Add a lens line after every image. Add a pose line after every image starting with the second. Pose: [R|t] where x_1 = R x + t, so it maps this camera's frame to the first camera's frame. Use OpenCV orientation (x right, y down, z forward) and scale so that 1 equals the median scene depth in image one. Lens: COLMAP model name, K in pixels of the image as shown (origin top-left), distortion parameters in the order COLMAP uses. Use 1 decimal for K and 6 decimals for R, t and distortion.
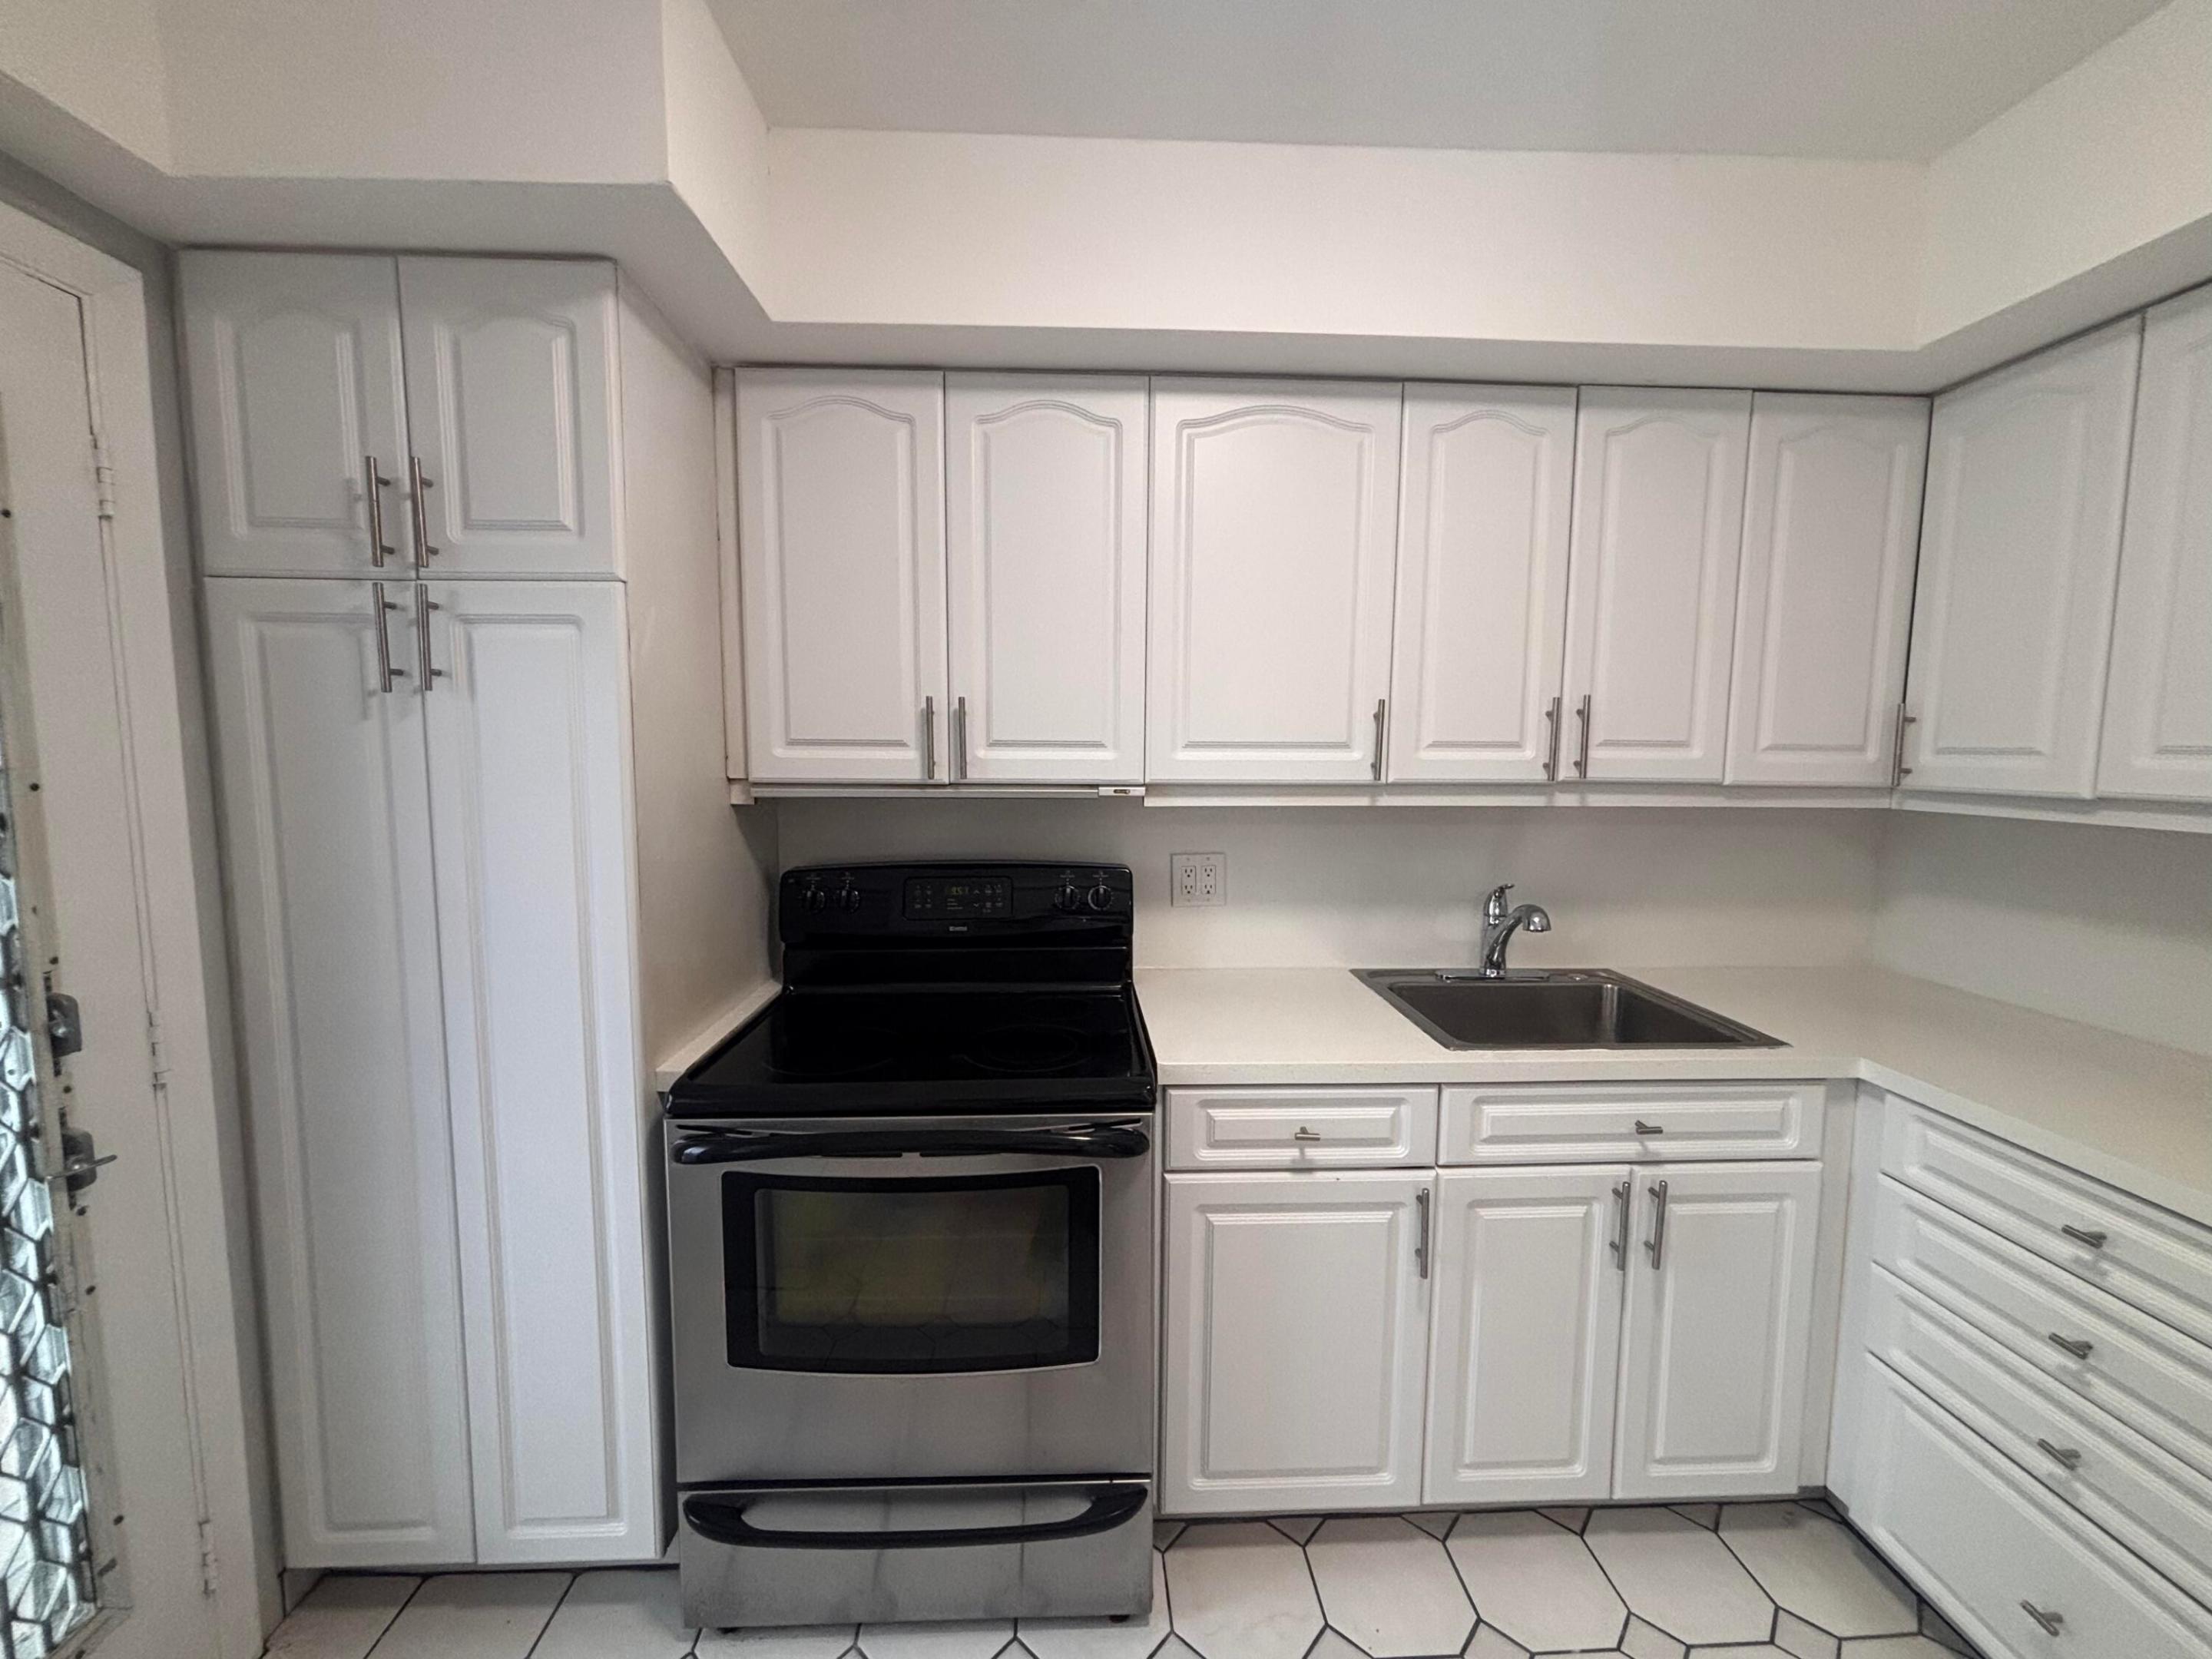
lens RADIAL K [[900.5, 0, 1111.3], [0, 900.5, 823.4], [0, 0, 1]] dist [-0.000168, 0.000430]
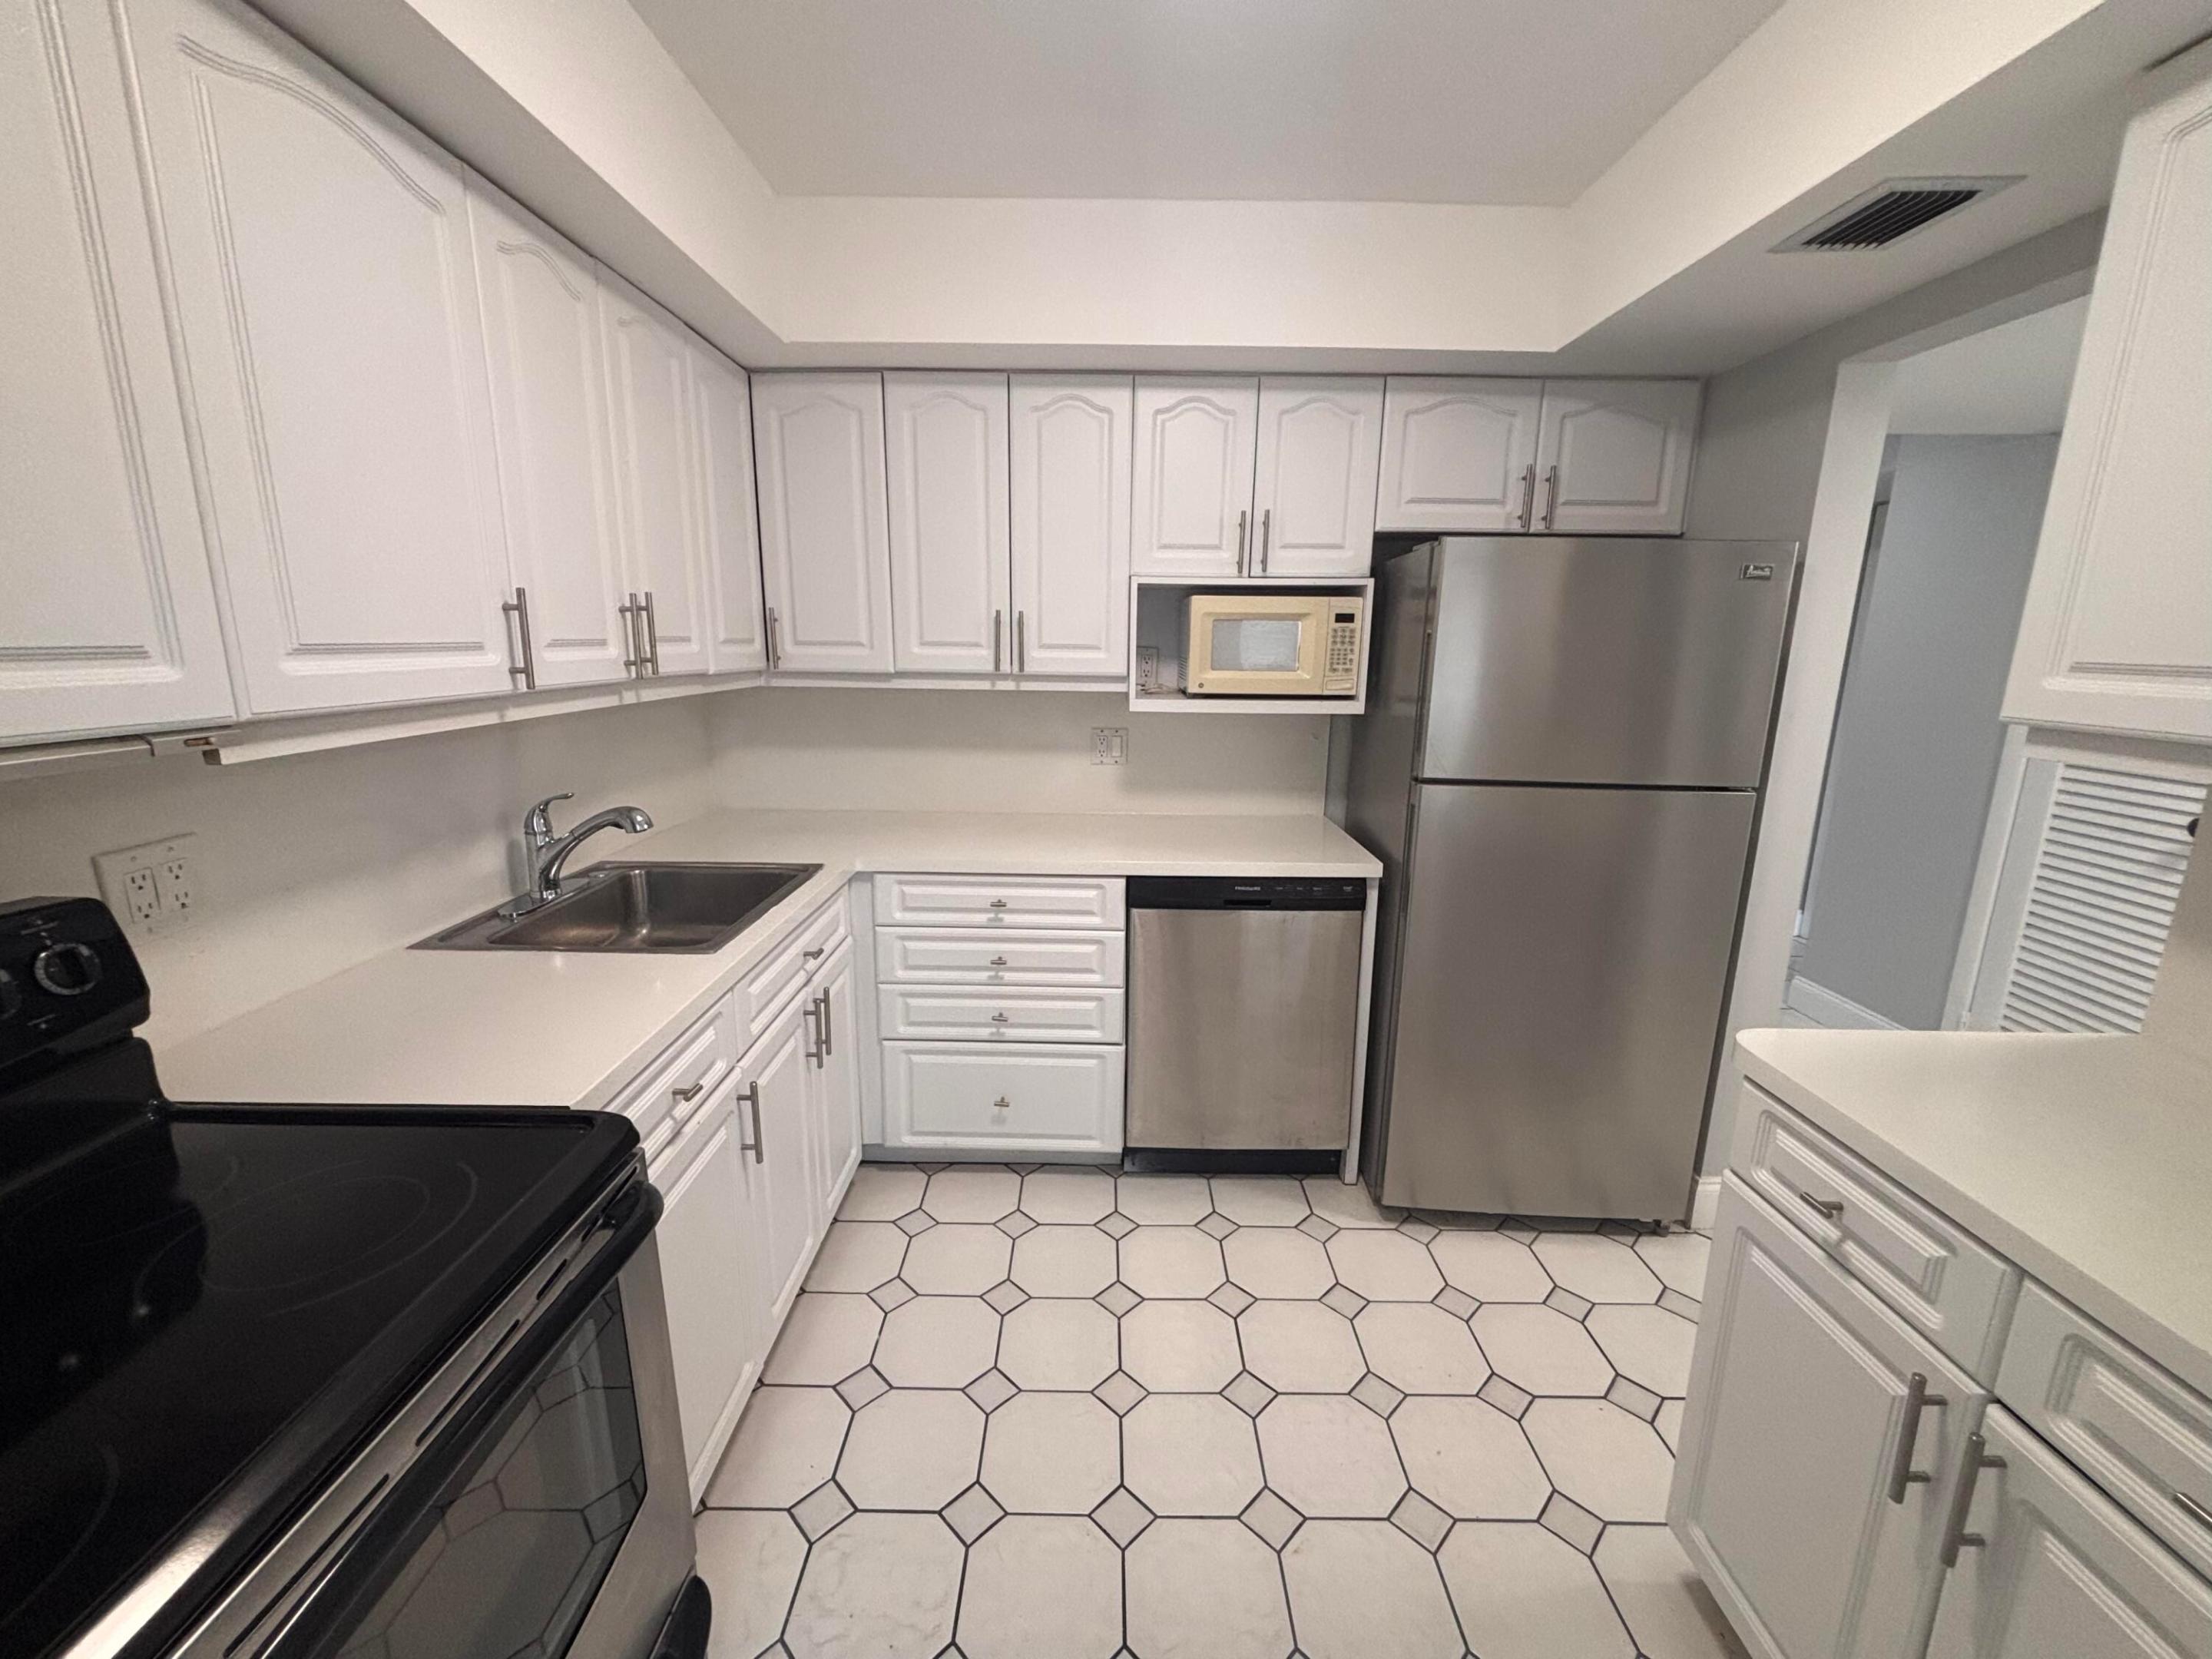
lens RADIAL K [[899.4, 0, 1090.7], [0, 899.4, 825.7], [0, 0, 1]] dist [0.000103, 0.000712]
pose [[0.062443, -0.211630, 0.975353, -0.499912], [0.082097, 0.975038, 0.206305, -0.054297], [-0.994666, 0.067191, 0.078258, 0.444684]]
